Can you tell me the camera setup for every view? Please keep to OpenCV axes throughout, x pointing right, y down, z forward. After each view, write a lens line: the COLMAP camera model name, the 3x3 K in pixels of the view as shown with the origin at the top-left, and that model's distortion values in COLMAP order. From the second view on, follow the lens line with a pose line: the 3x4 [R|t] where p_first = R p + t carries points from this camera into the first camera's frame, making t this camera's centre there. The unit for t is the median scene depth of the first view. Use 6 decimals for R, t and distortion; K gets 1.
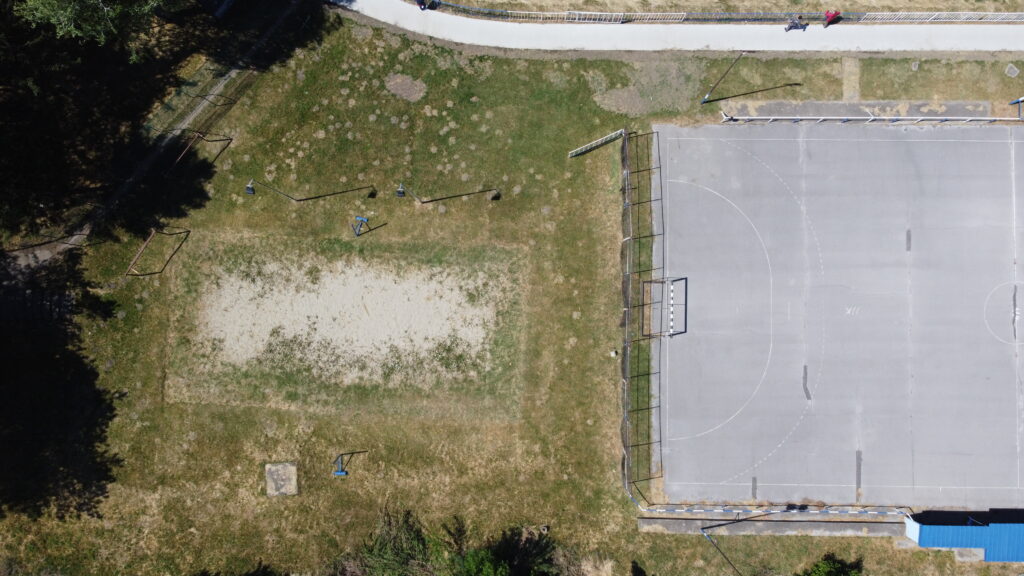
lens RADIAL K [[767.1, 0, 506.9], [0, 767.1, 283.0], [0, 0, 1]] dist [-0.003052, -0.001749]
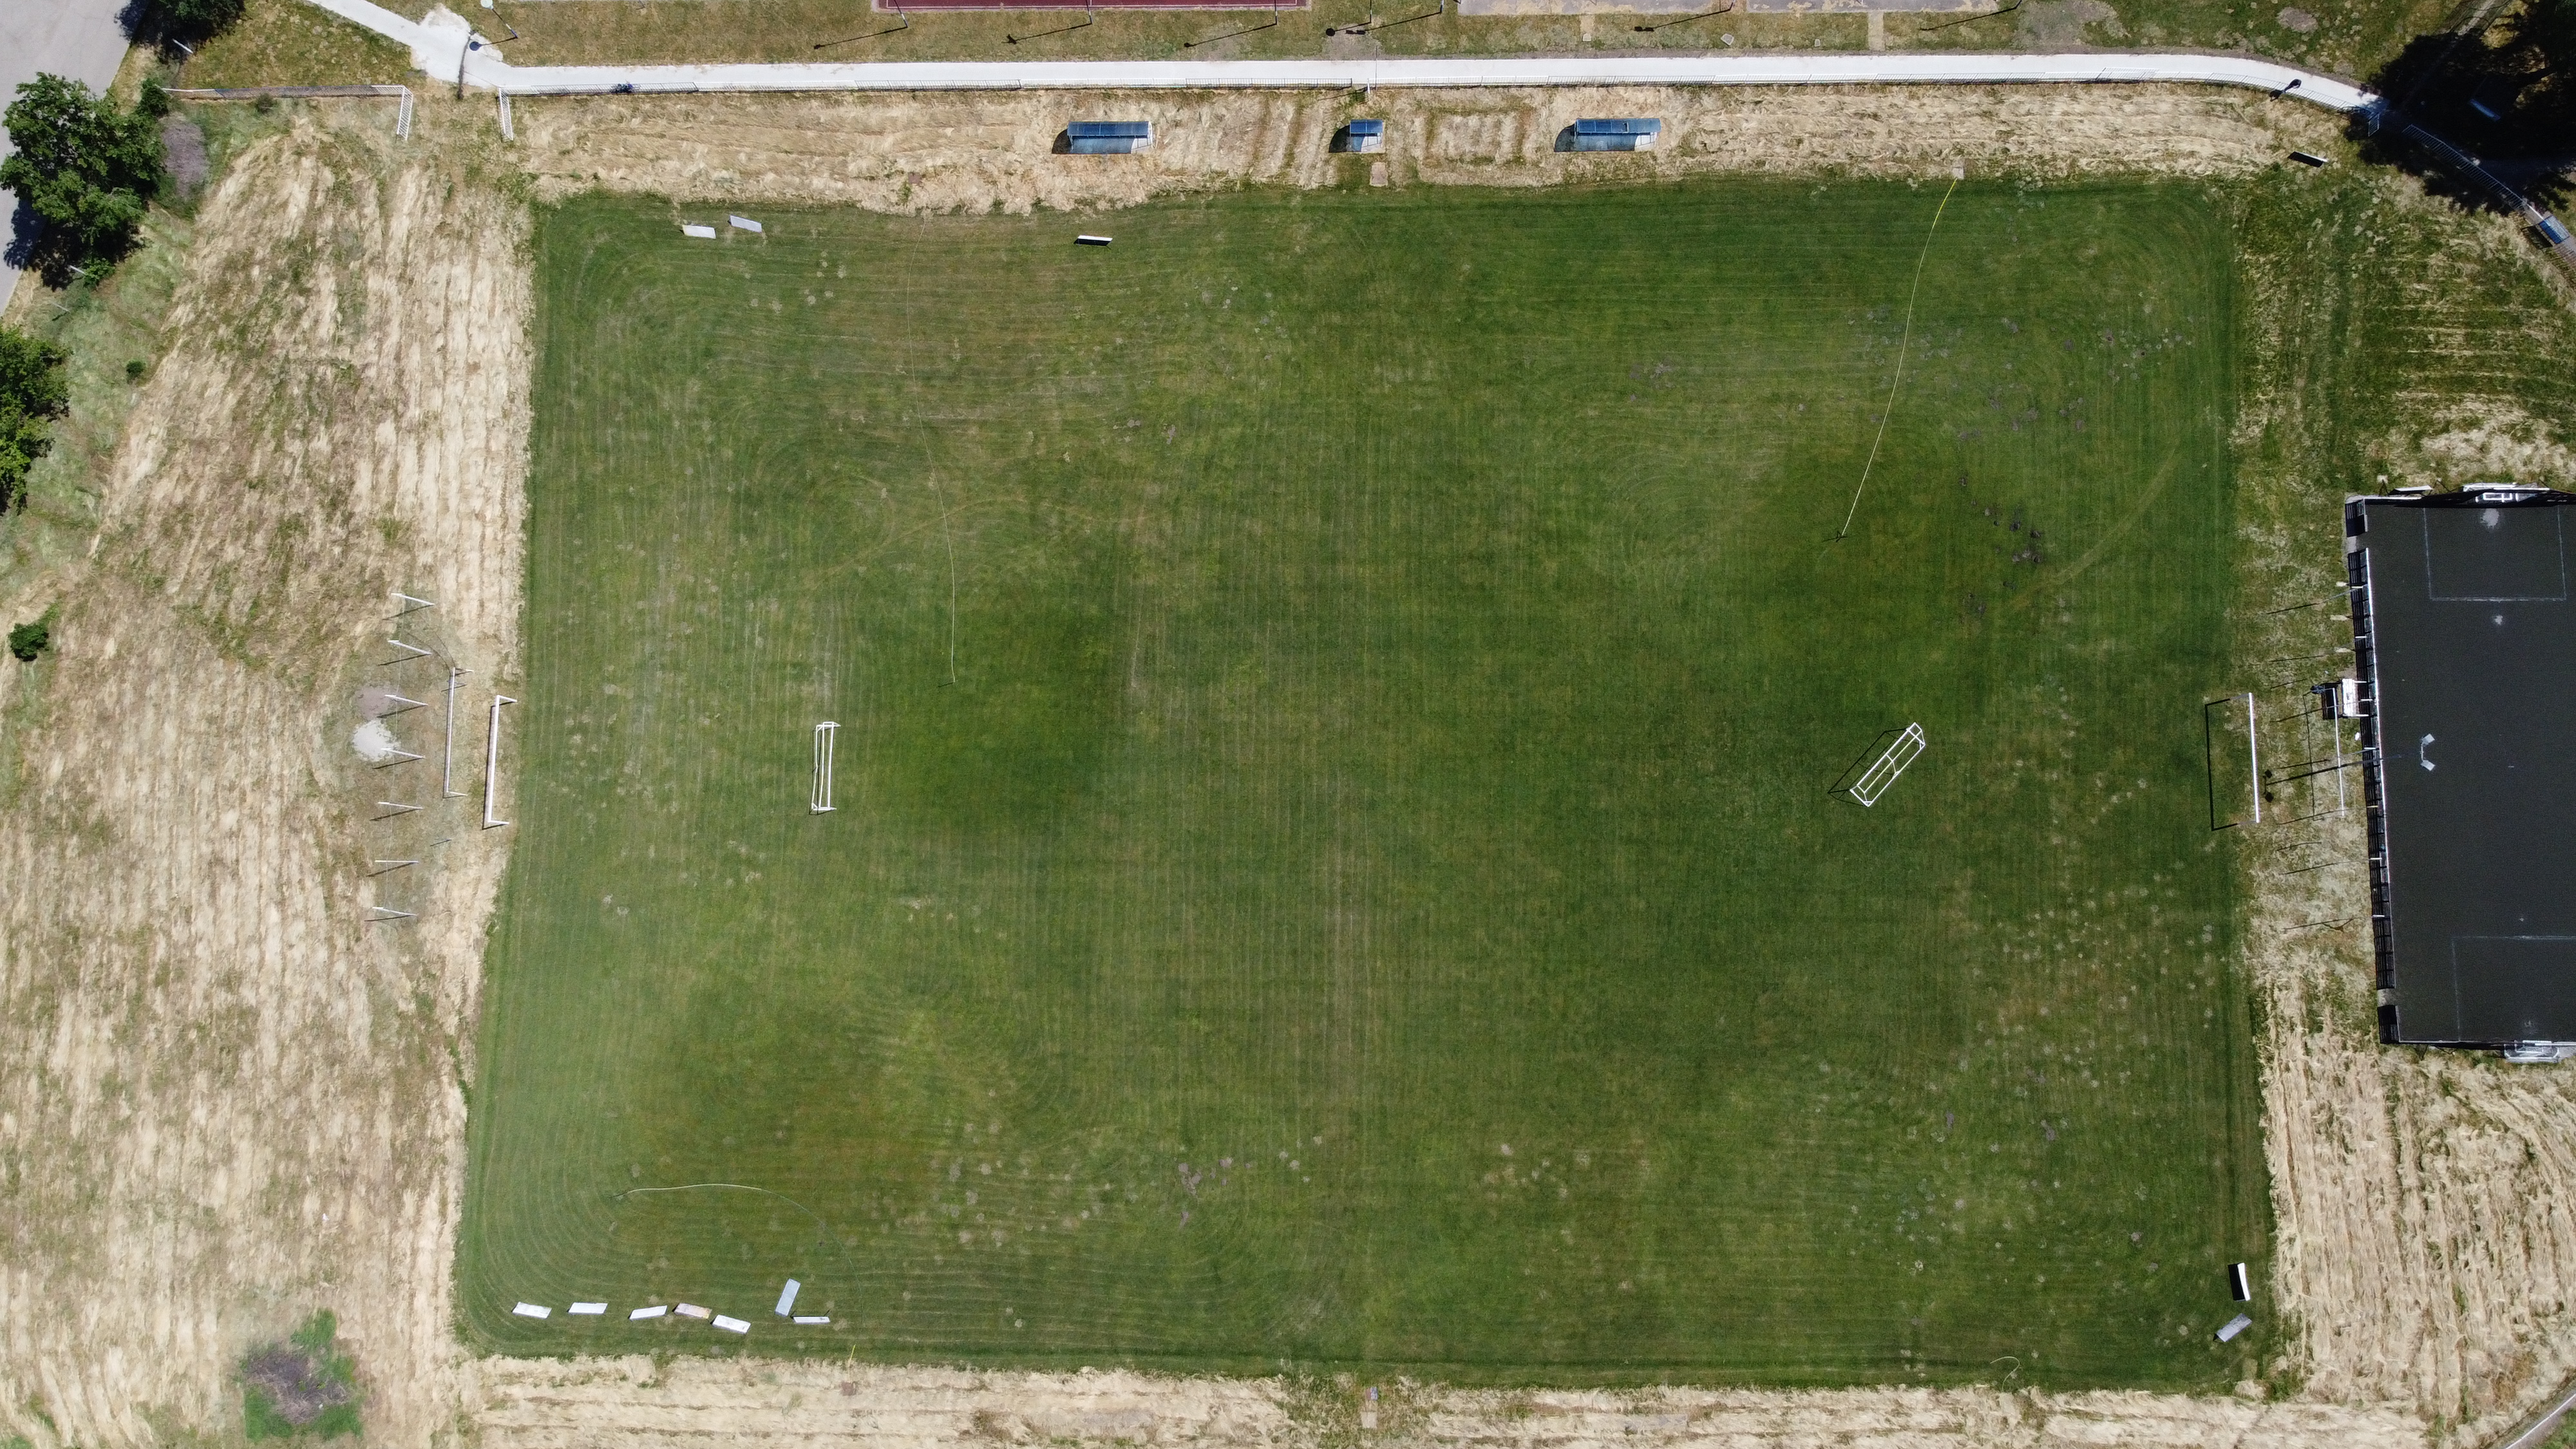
lens RADIAL K [[1929.8, 0, 1273.5], [0, 1929.8, 739.5], [0, 0, 1]] dist [-0.003052, -0.001749]
pose [[-0.998801, 0.008346, 0.048237, 1.177095], [-0.000842, -0.988144, 0.153528, -1.669529], [0.048947, 0.153303, 0.986966, -1.561817]]
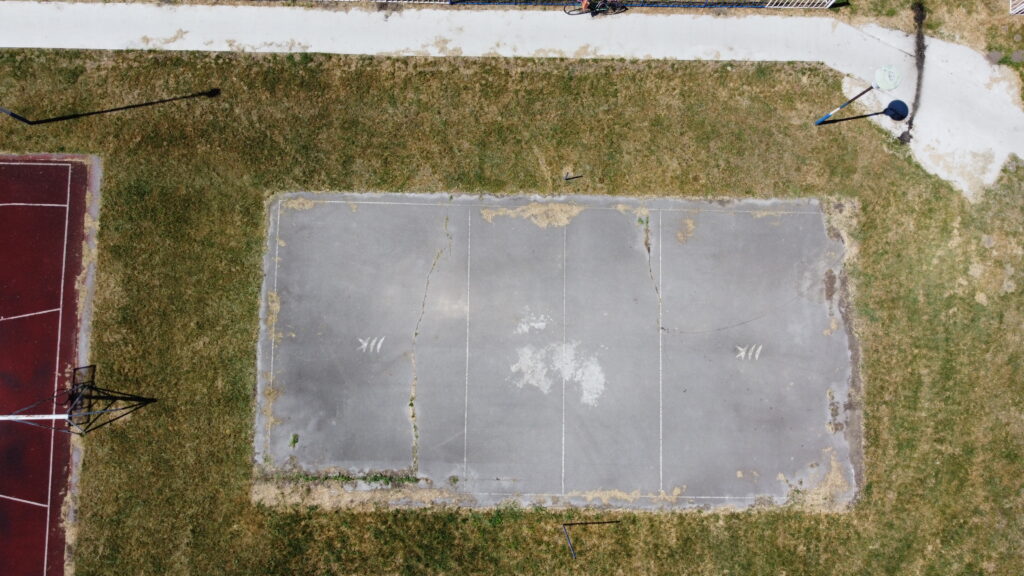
lens RADIAL K [[767.1, 0, 510.9], [0, 767.1, 281.7], [0, 0, 1]] dist [-0.003052, -0.001749]
pose [[0.998783, 0.010025, 0.048288, 2.138124], [-0.007566, 0.998679, -0.050823, -0.104474], [-0.048733, 0.050396, 0.997540, 0.420119]]
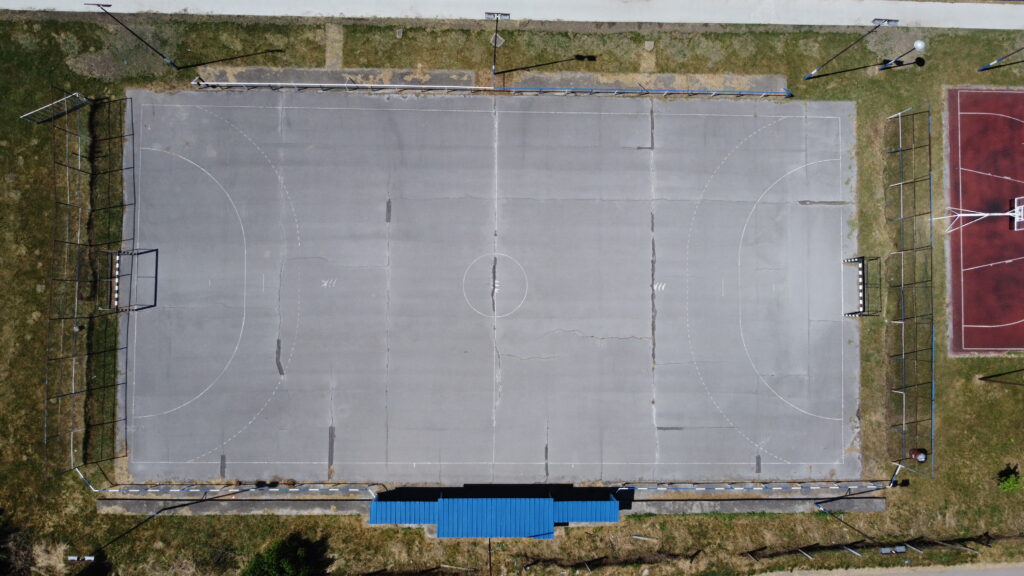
lens RADIAL K [[767.1, 0, 506.7], [0, 767.1, 282.6], [0, 0, 1]] dist [-0.003052, -0.001749]
pose [[0.998246, -0.000904, 0.059193, 0.614604], [0.000857, 0.999999, 0.000820, 0.034528], [-0.059194, -0.000767, 0.998246, 0.013720]]
